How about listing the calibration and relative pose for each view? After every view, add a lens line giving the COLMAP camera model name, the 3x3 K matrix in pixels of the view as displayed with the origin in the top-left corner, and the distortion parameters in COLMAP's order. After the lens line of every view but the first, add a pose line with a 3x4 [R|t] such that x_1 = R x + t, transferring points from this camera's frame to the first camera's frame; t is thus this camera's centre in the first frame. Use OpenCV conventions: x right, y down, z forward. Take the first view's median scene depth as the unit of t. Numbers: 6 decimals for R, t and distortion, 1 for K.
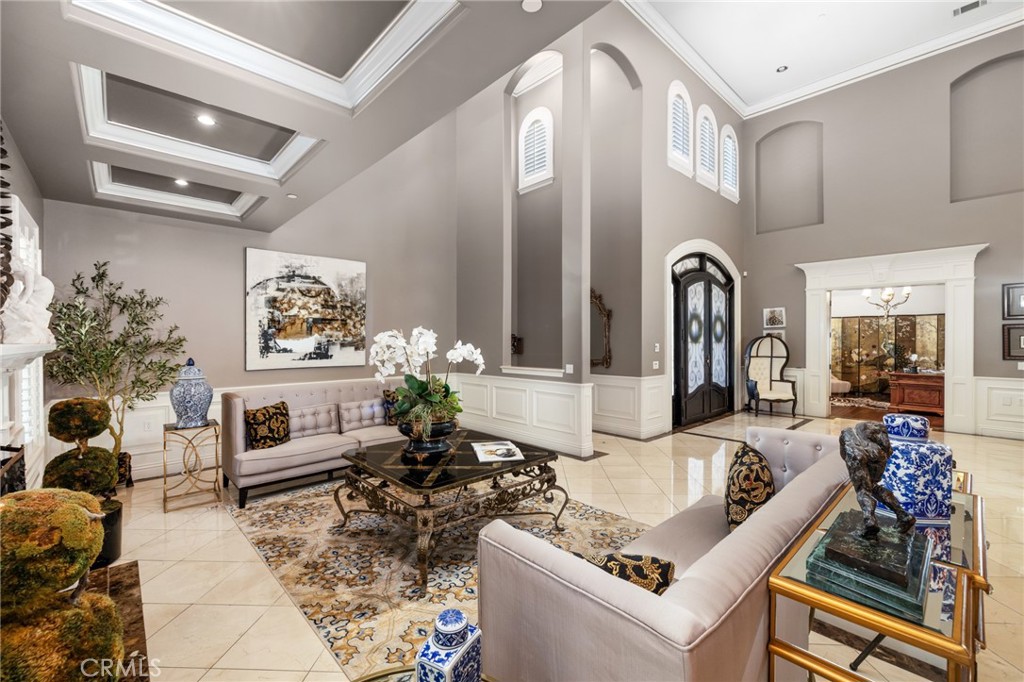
lens RADIAL K [[437.1, 0, 506.7], [0, 437.1, 337.7], [0, 0, 1]] dist [0.000823, 0.000931]
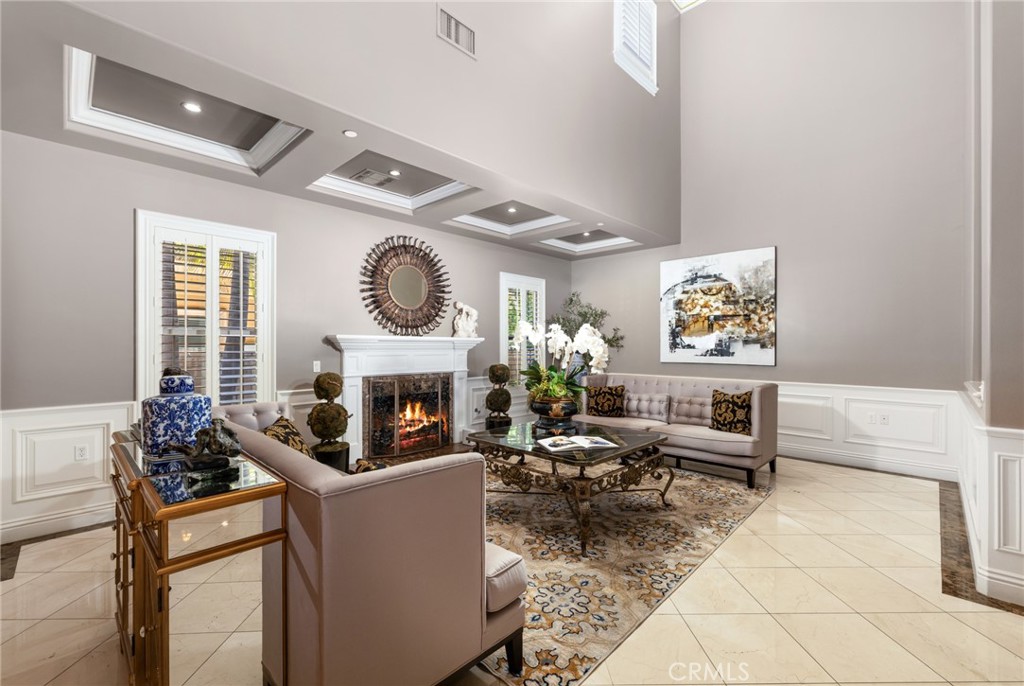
lens RADIAL K [[437.1, 0, 518.8], [0, 437.1, 341.2], [0, 0, 1]] dist [0.000823, 0.000931]
pose [[0.077360, -0.009578, -0.996957, 0.547654], [-0.002574, 0.999949, -0.009807, 0.026896], [0.997000, 0.003325, 0.077331, 0.473800]]
